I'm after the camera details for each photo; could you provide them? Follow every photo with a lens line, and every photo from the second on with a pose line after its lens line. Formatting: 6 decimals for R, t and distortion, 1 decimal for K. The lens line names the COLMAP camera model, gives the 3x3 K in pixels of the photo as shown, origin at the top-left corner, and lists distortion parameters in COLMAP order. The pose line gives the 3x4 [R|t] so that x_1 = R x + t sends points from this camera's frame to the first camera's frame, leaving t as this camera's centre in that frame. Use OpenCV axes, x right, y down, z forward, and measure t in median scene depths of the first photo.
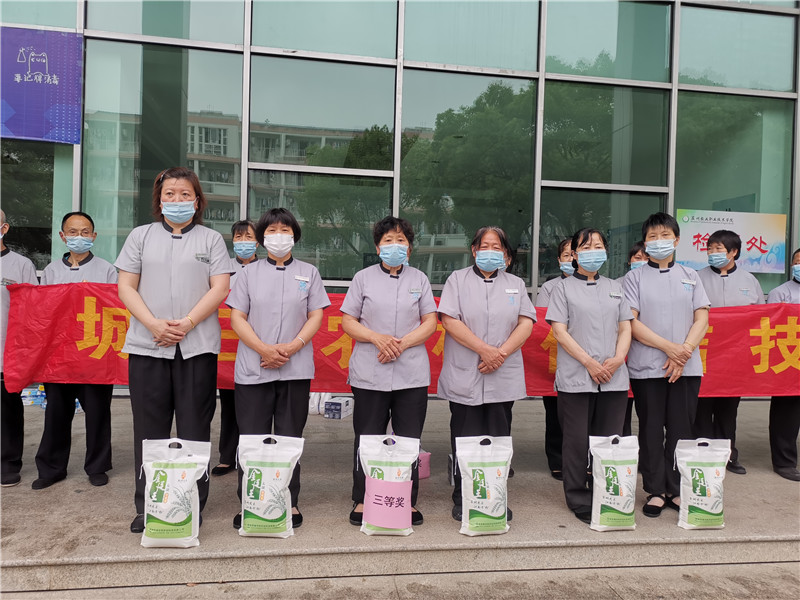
lens RADIAL K [[606.9, 0, 402.2], [0, 606.9, 297.0], [0, 0, 1]] dist [0.045832, -0.032785]
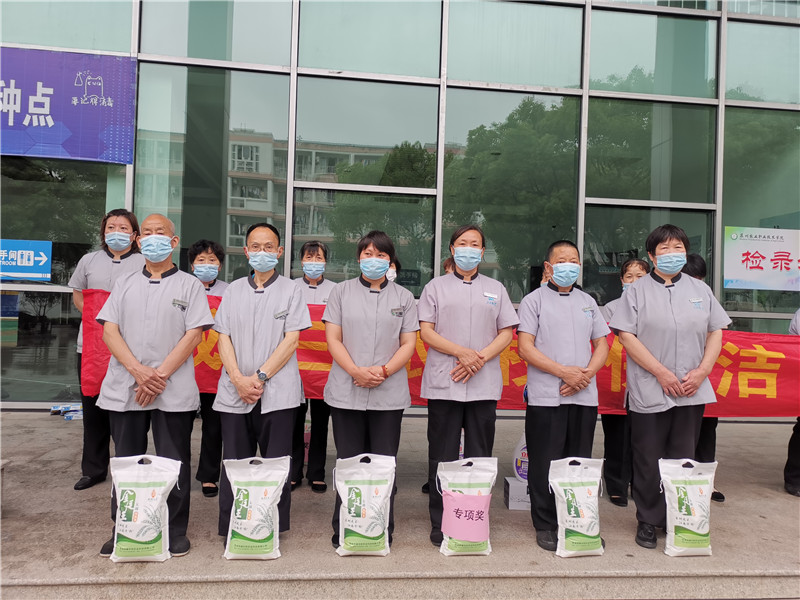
lens RADIAL K [[606.9, 0, 402.2], [0, 606.9, 297.0], [0, 0, 1]] dist [0.045832, -0.032785]
pose [[0.999108, 0.004817, -0.041954, -0.027365], [-0.005829, 0.999694, -0.024050, -0.004398], [0.041826, 0.024273, 0.998830, 0.000752]]
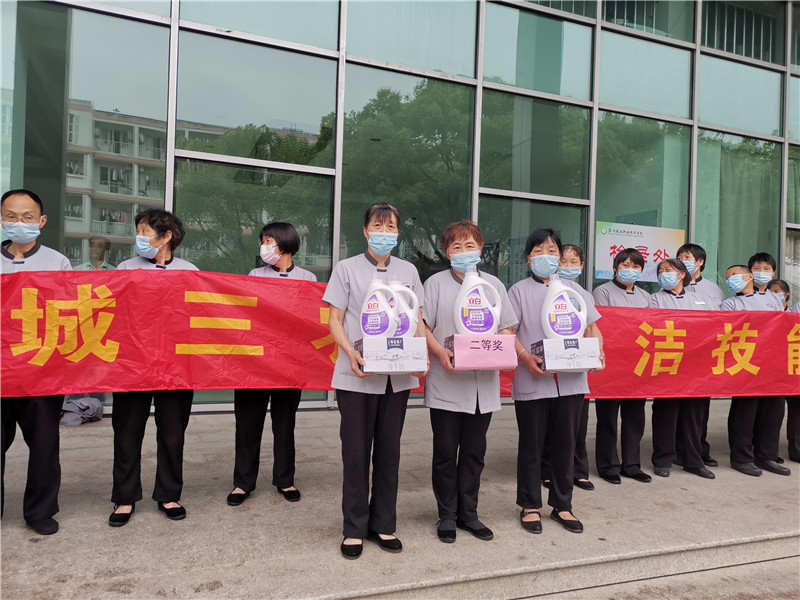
lens RADIAL K [[606.9, 0, 402.2], [0, 606.9, 297.0], [0, 0, 1]] dist [0.045832, -0.032785]
pose [[0.974665, 0.010975, 0.223398, -0.120398], [-0.008588, 0.999895, -0.011654, 0.002500], [-0.223503, 0.009440, 0.974658, 0.054477]]
